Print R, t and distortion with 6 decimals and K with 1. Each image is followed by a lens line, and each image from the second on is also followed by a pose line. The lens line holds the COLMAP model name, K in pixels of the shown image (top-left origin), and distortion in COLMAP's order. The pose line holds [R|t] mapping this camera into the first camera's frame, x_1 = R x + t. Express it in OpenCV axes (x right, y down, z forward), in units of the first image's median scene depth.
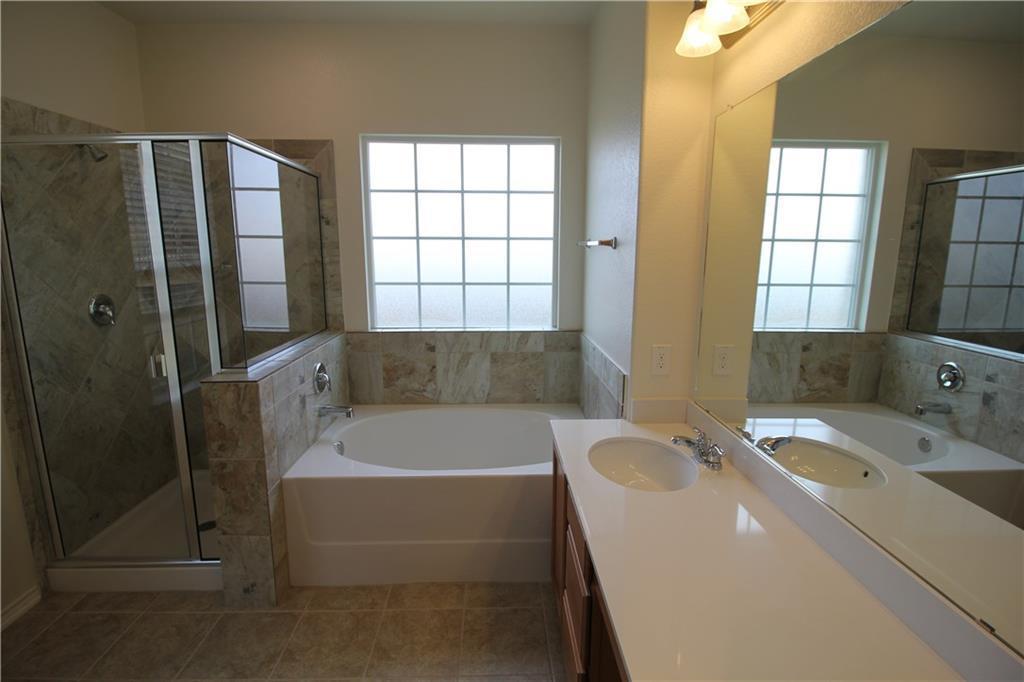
lens RADIAL K [[480.7, 0, 503.6], [0, 480.7, 335.3], [0, 0, 1]] dist [-0.001259, -0.012537]
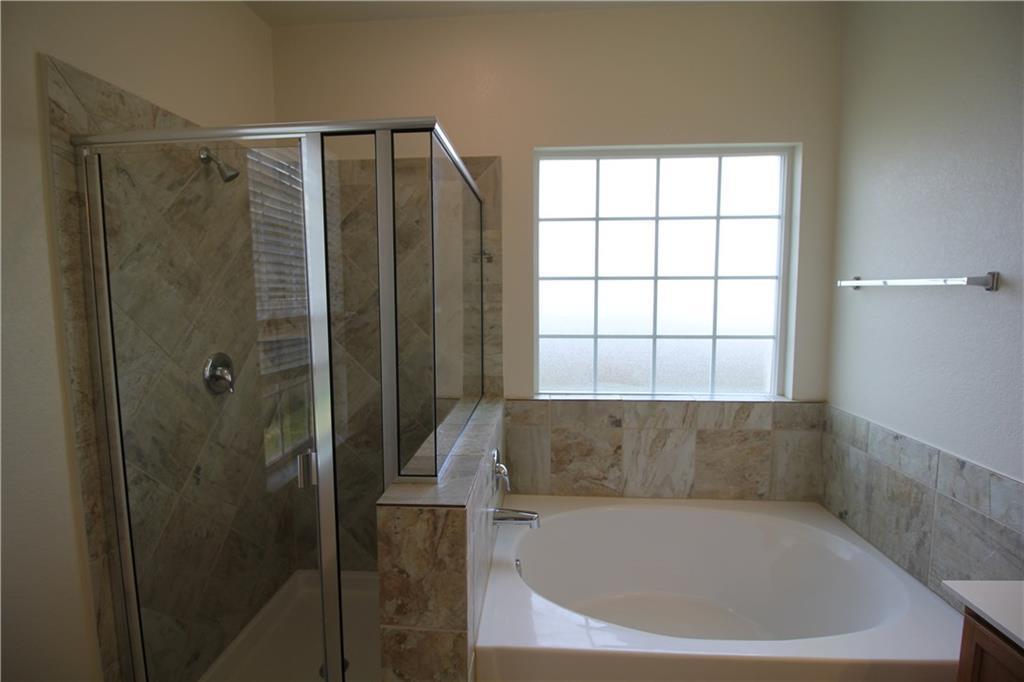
lens RADIAL K [[474.5, 0, 509.1], [0, 474.5, 336.3], [0, 0, 1]] dist [-0.000735, -0.012841]
pose [[0.994569, 0.003138, -0.104028, -0.255663], [-0.011863, 0.996448, -0.083366, -0.046052], [0.103397, 0.084147, 0.991074, 0.248518]]
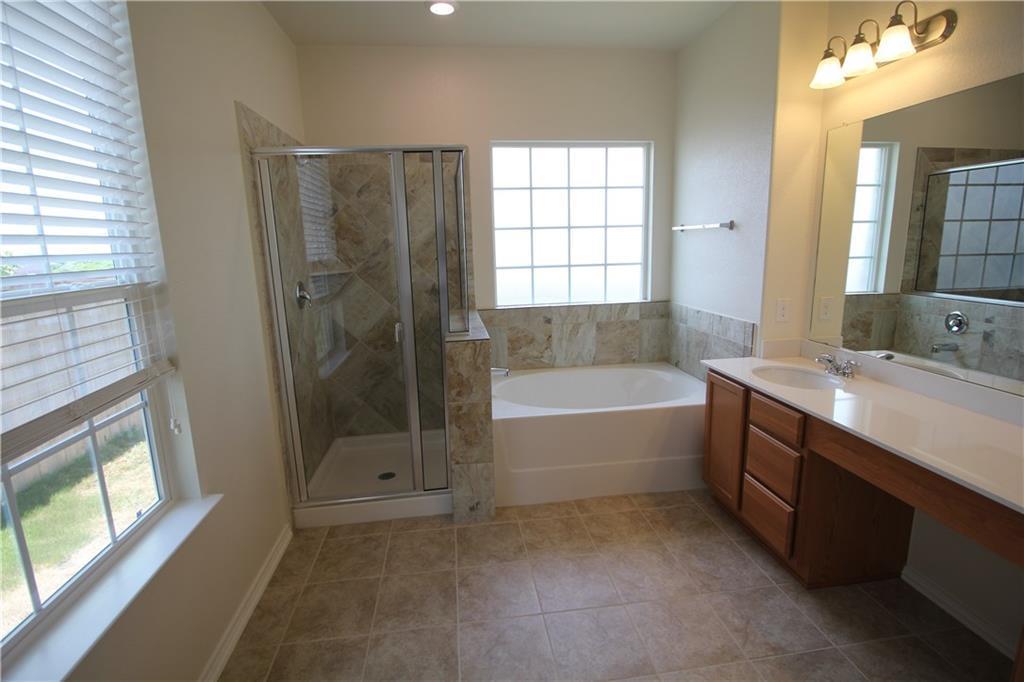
lens RADIAL K [[474.5, 0, 509.1], [0, 474.5, 336.3], [0, 0, 1]] dist [-0.000735, -0.012841]
pose [[0.995493, -0.045992, 0.082931, -0.366841], [0.044950, 0.998886, 0.014385, 0.047070], [-0.083501, -0.010593, 0.996451, -0.172936]]
